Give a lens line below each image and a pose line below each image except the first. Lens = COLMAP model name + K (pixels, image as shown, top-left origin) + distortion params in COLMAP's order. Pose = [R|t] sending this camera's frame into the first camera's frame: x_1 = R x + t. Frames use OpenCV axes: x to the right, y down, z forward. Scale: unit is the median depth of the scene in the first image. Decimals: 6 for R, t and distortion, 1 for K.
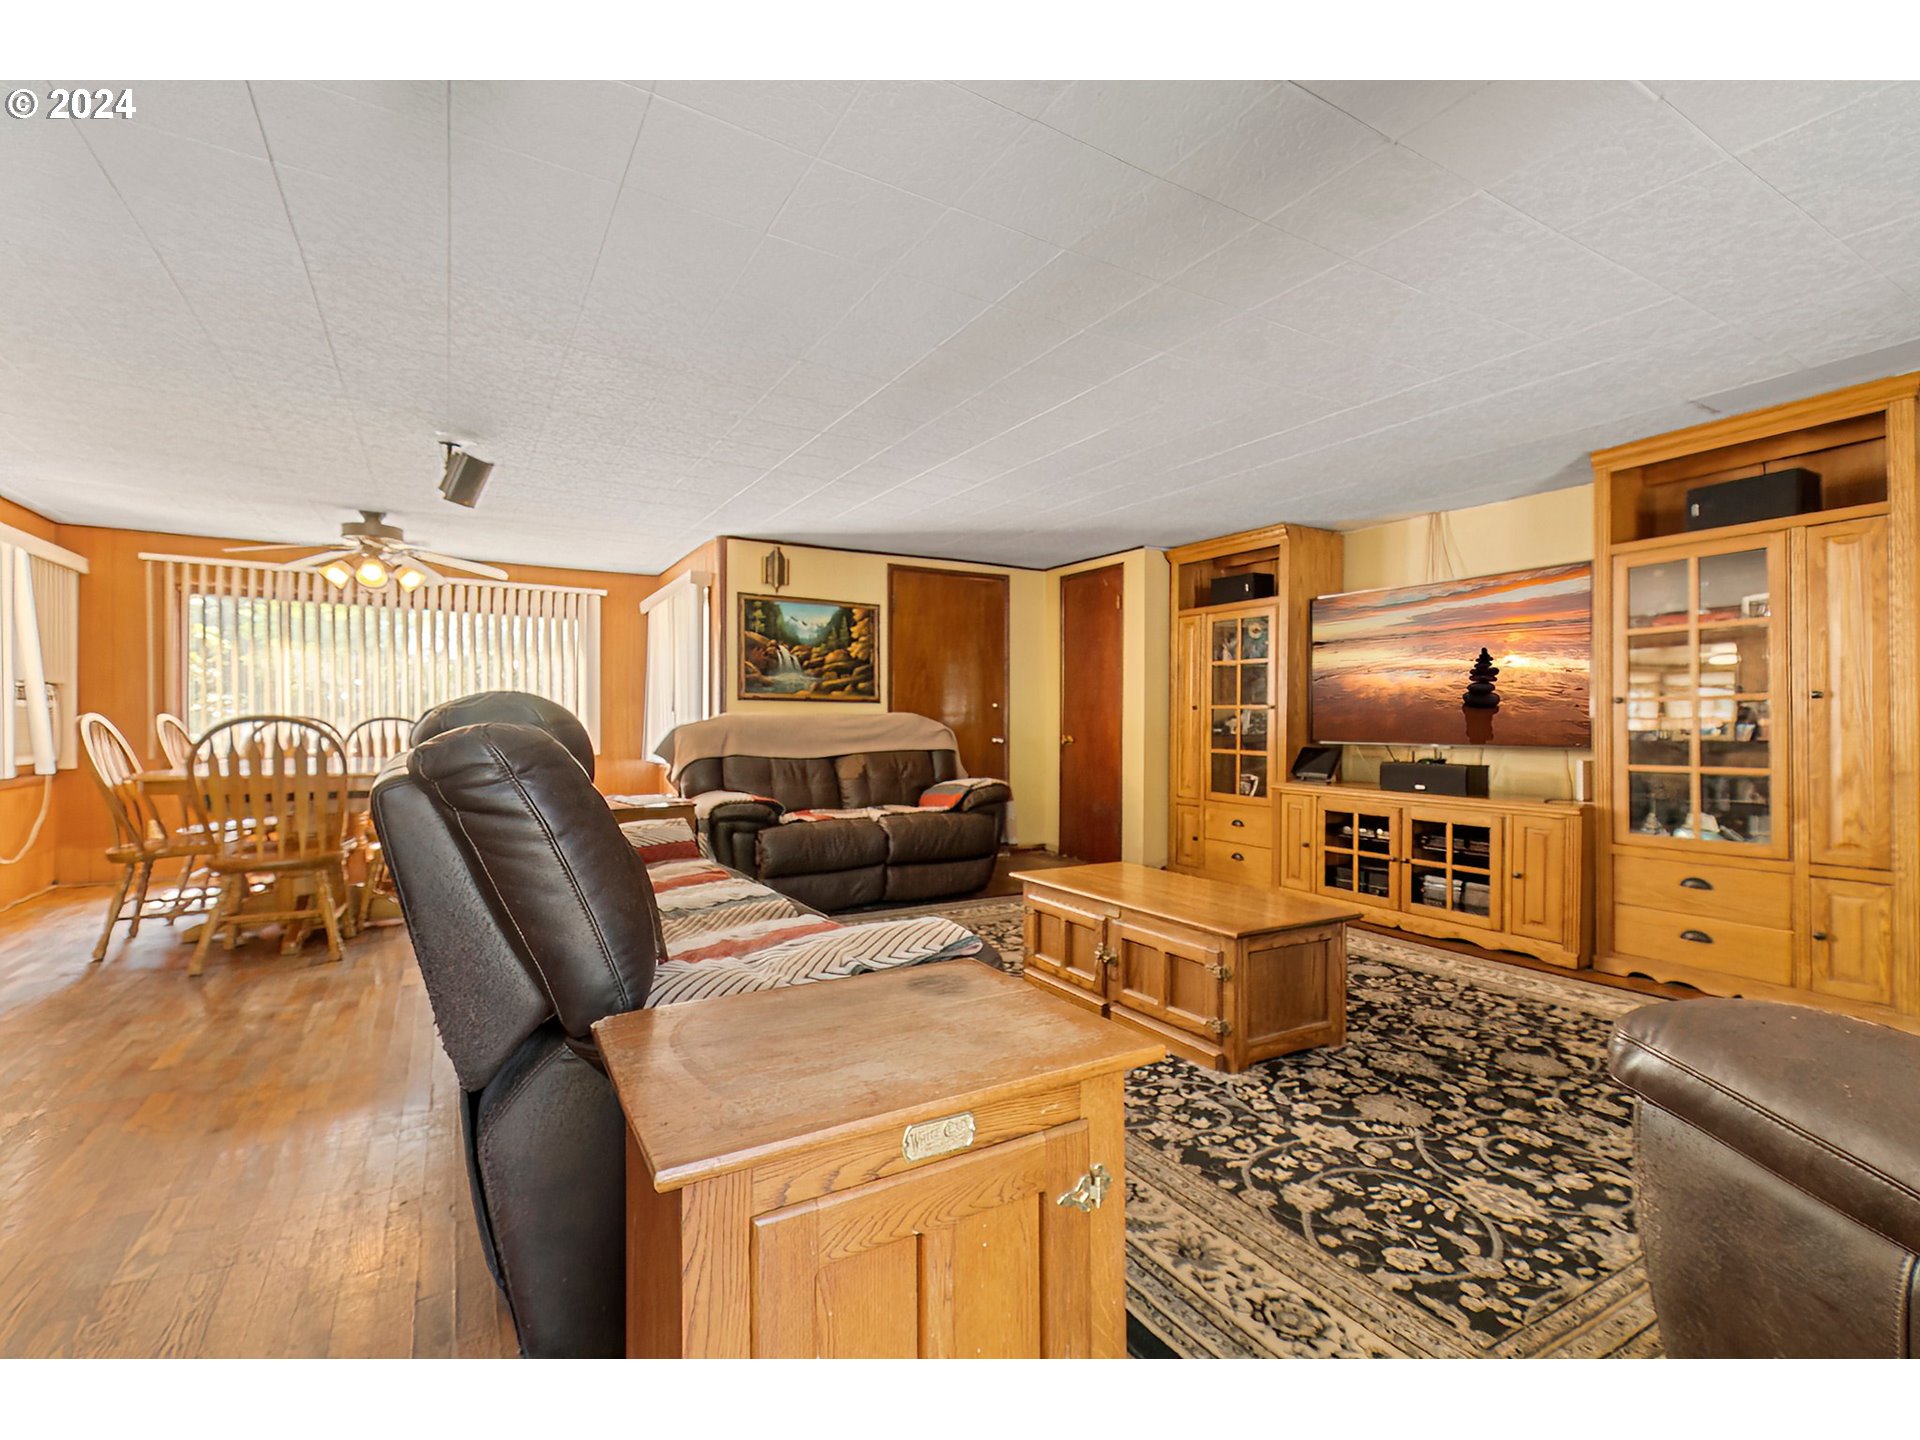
lens RADIAL K [[852.1, 0, 965.1], [0, 852.1, 727.9], [0, 0, 1]] dist [0.001055, -0.000152]
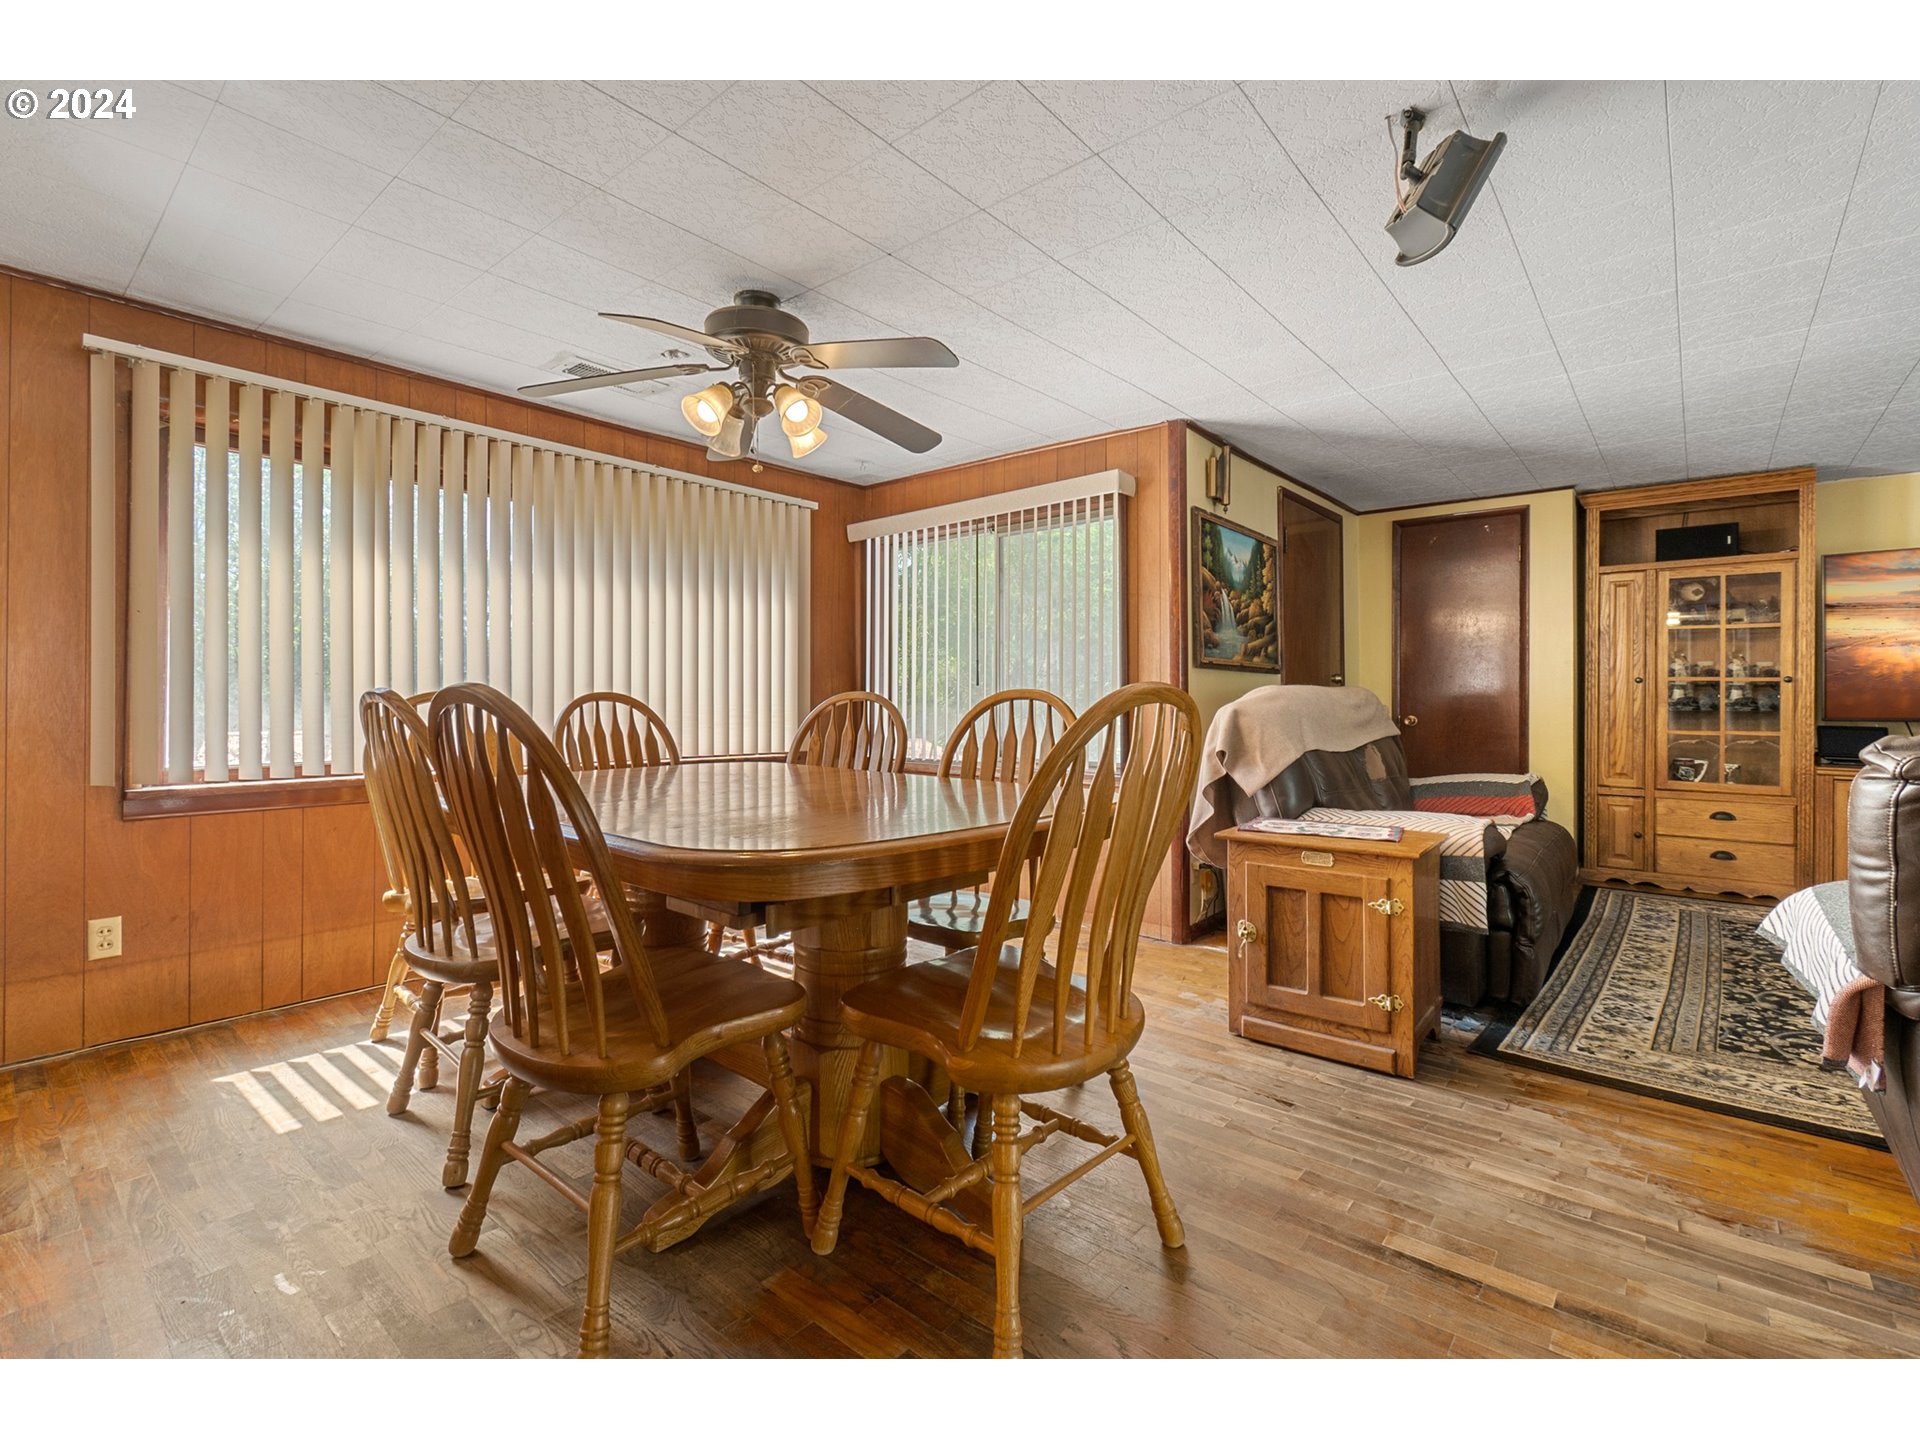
lens RADIAL K [[852.1, 0, 965.1], [0, 852.1, 727.9], [0, 0, 1]] dist [0.001055, -0.000152]
pose [[0.952592, -0.012300, 0.304003, -0.684330], [0.004106, 0.999611, 0.027580, -0.003563], [-0.304224, -0.025025, 0.952272, 0.428941]]
